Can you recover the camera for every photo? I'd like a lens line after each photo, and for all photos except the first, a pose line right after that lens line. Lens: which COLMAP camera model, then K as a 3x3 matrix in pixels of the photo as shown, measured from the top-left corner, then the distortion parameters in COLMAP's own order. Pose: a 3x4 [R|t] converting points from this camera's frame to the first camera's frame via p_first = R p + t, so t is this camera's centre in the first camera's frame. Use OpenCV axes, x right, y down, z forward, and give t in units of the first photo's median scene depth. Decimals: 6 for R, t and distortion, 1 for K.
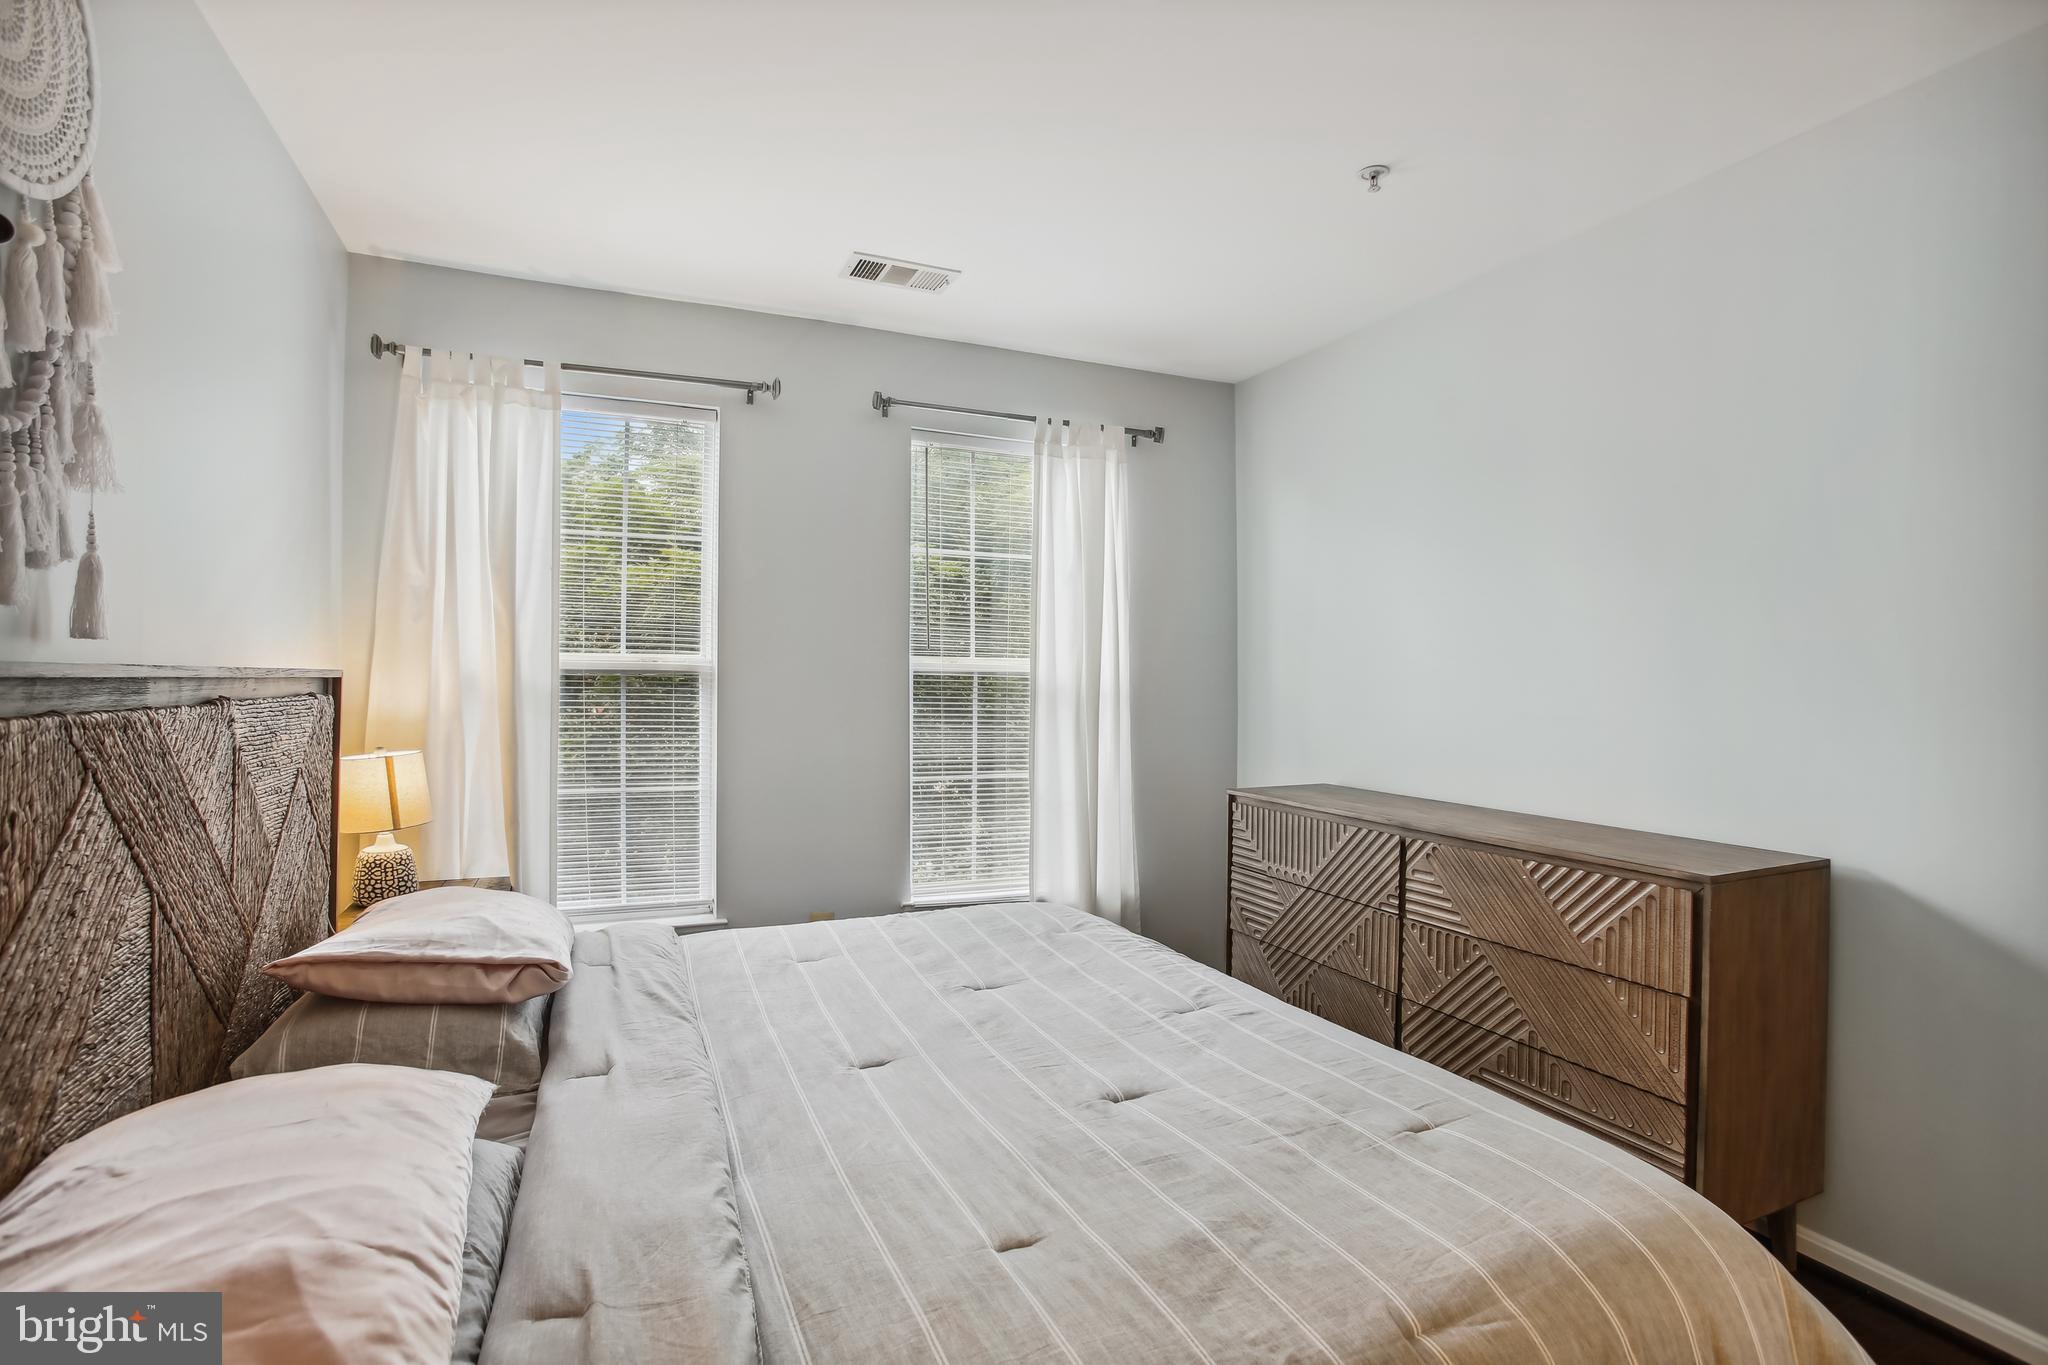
lens RADIAL K [[951.7, 0, 1031.3], [0, 951.7, 669.5], [0, 0, 1]] dist [-0.055956, 0.022508]
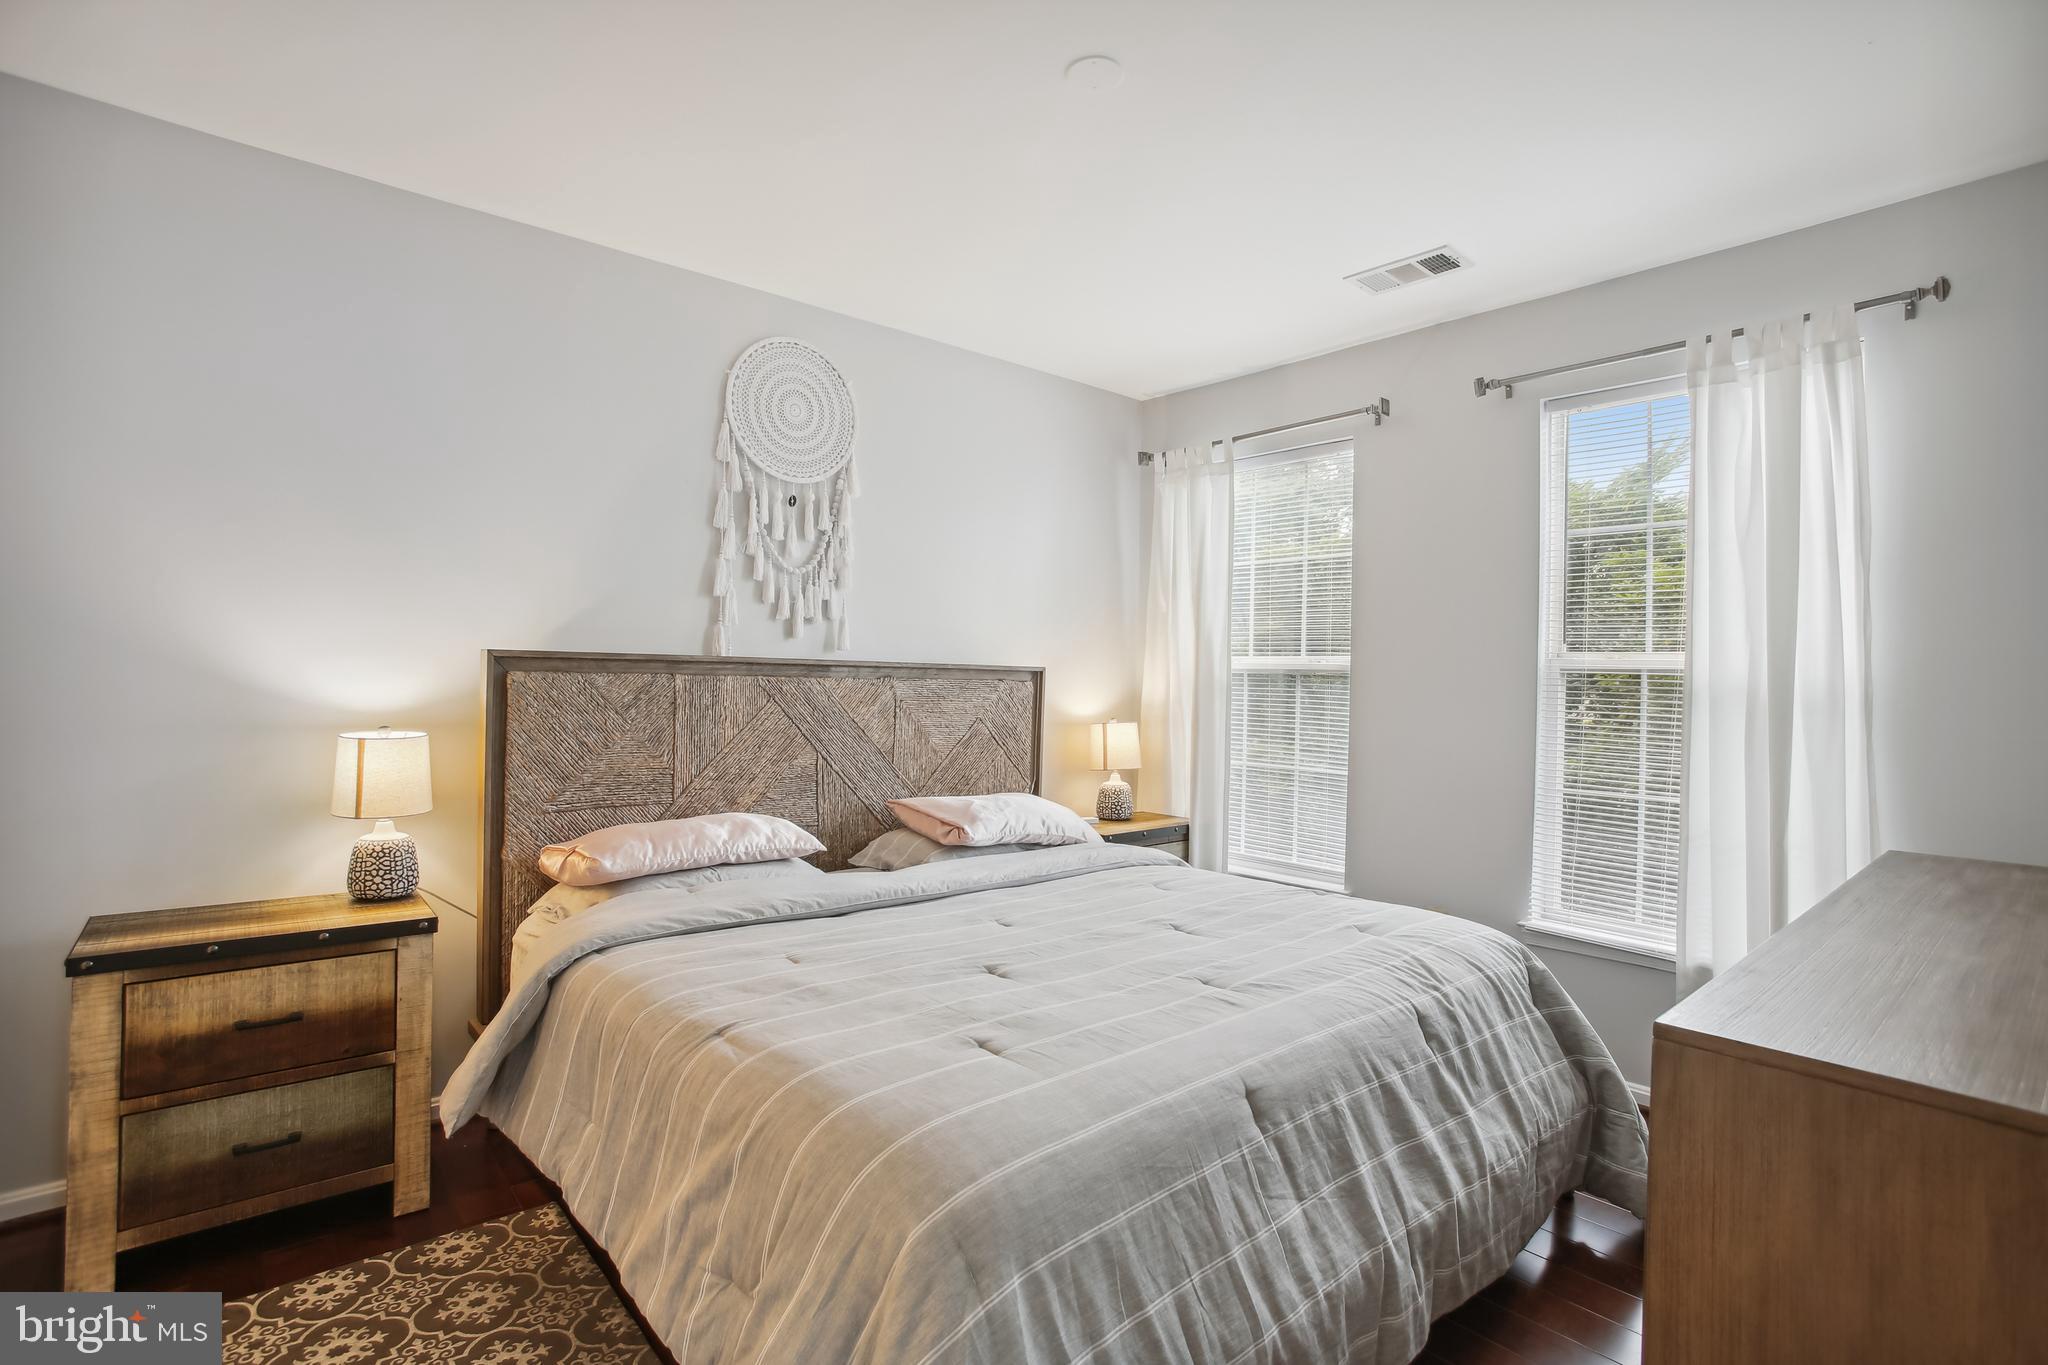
lens RADIAL K [[951.7, 0, 1014.6], [0, 951.7, 676.5], [0, 0, 1]] dist [-0.055956, 0.022508]
pose [[0.303069, -0.002737, -0.952965, 0.633983], [-0.008048, 0.999953, -0.005432, 0.019666], [0.952935, 0.009316, 0.303032, 0.282094]]
